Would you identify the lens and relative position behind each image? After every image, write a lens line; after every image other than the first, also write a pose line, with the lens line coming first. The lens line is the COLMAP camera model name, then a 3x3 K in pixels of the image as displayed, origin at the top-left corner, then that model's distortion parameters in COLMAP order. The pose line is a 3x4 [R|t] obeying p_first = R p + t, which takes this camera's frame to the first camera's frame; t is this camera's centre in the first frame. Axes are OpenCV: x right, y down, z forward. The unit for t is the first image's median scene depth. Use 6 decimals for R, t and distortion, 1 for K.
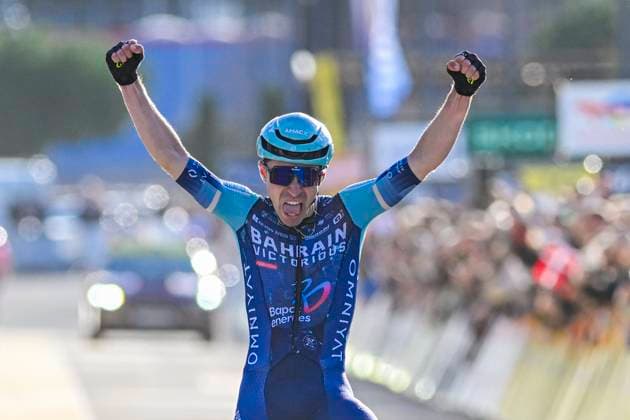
lens RADIAL K [[4121.7, 0, 315.0], [0, 4121.7, 210.0], [0, 0, 1]] dist [0.481435, -4.342730]
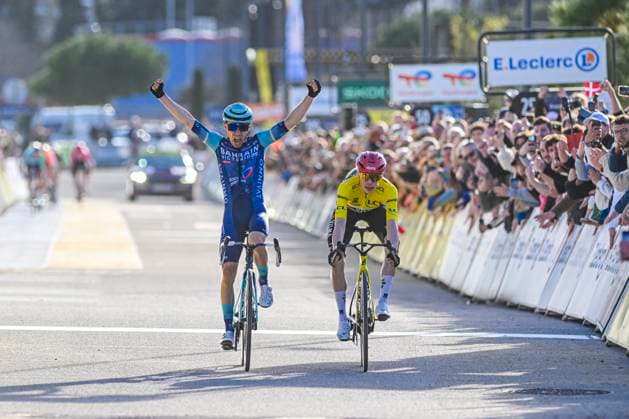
lens RADIAL K [[4115.2, 0, 314.5], [0, 4115.2, 209.5], [0, 0, 1]] dist [0.481435, -4.342730]
pose [[0.999979, 0.002736, 0.005938, 0.015740], [-0.002884, 0.999682, 0.025069, -0.012312], [-0.005868, -0.025086, 0.999668, -0.881409]]
